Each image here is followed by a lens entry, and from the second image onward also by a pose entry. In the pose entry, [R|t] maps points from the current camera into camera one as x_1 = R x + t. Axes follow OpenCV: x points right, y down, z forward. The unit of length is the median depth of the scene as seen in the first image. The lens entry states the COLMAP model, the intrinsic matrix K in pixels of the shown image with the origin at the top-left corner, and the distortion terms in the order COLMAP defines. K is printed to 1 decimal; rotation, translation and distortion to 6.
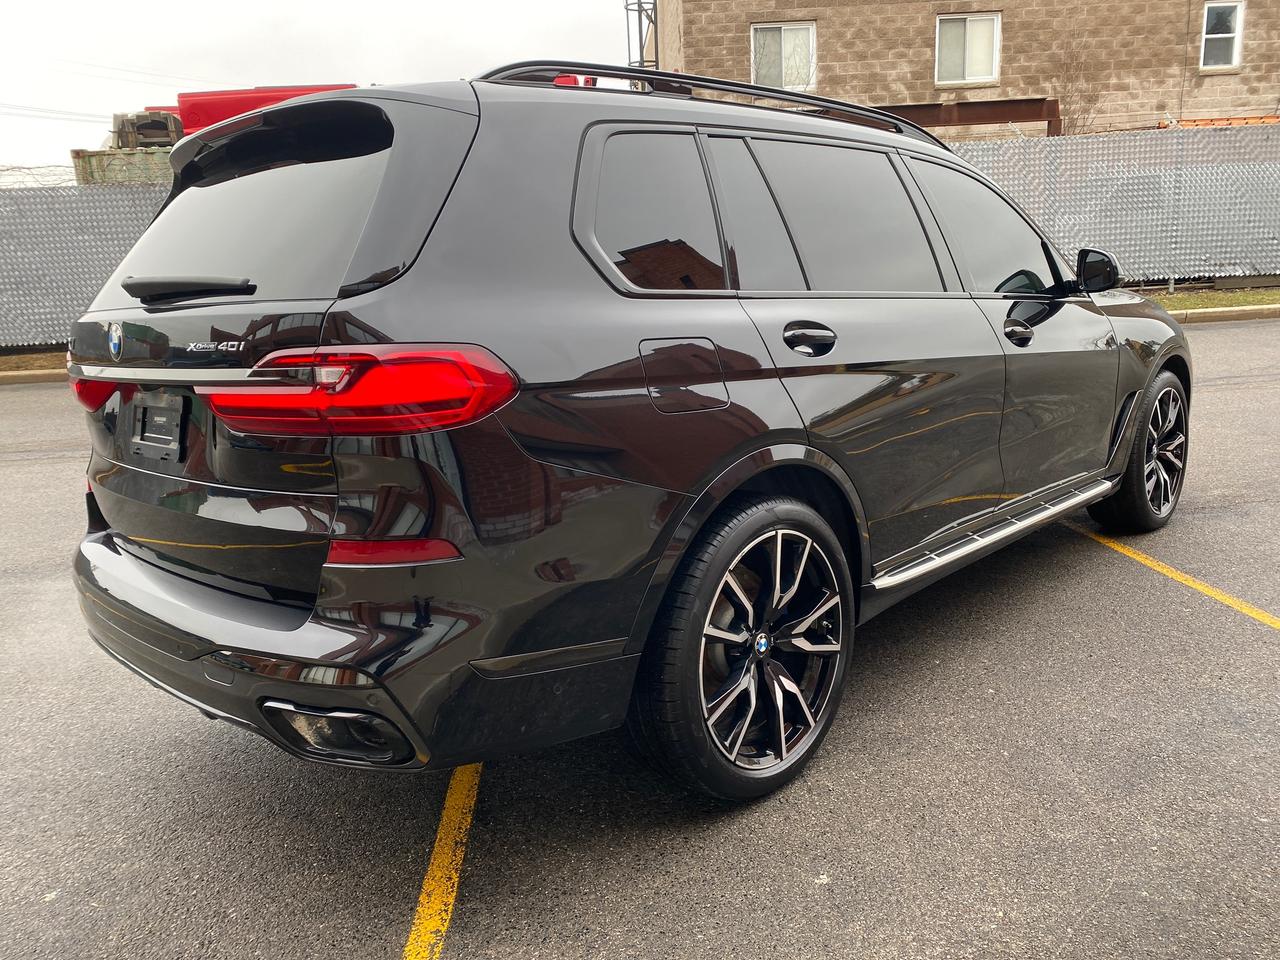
lens RADIAL K [[964.4, 0, 636.6], [0, 964.4, 480.9], [0, 0, 1]] dist [0.034593, -0.041064]
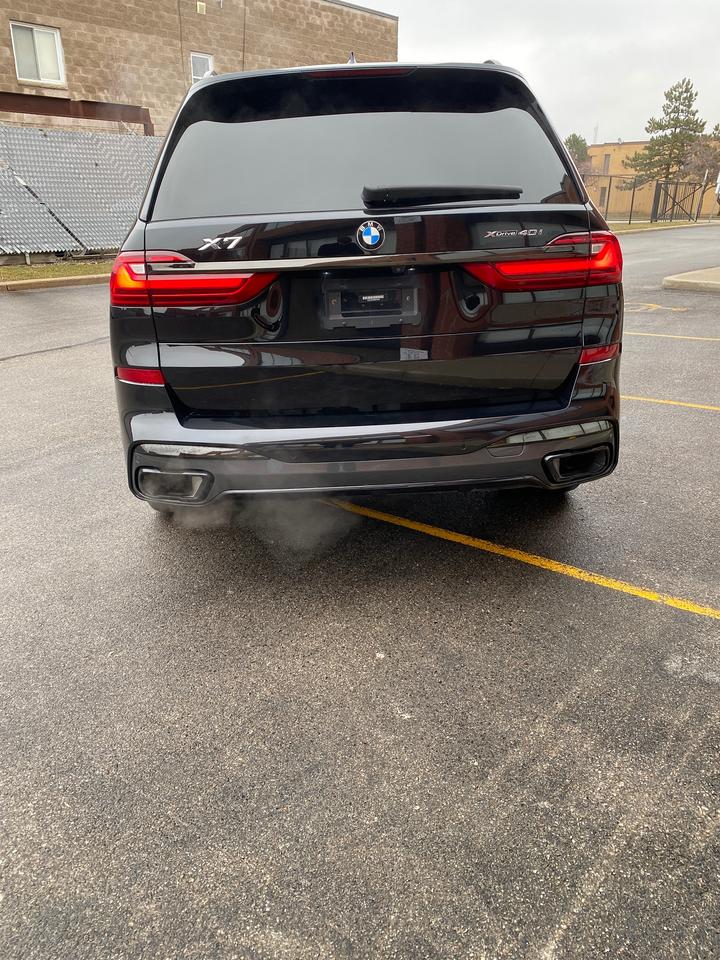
lens RADIAL K [[723.3, 0, 356.4], [0, 723.3, 475.0], [0, 0, 1]] dist [0.034593, -0.041064]
pose [[0.689623, -0.203914, 0.694867, -0.142812], [0.136411, 0.978938, 0.151895, 0.002612], [-0.711205, -0.009962, 0.702914, 0.035275]]
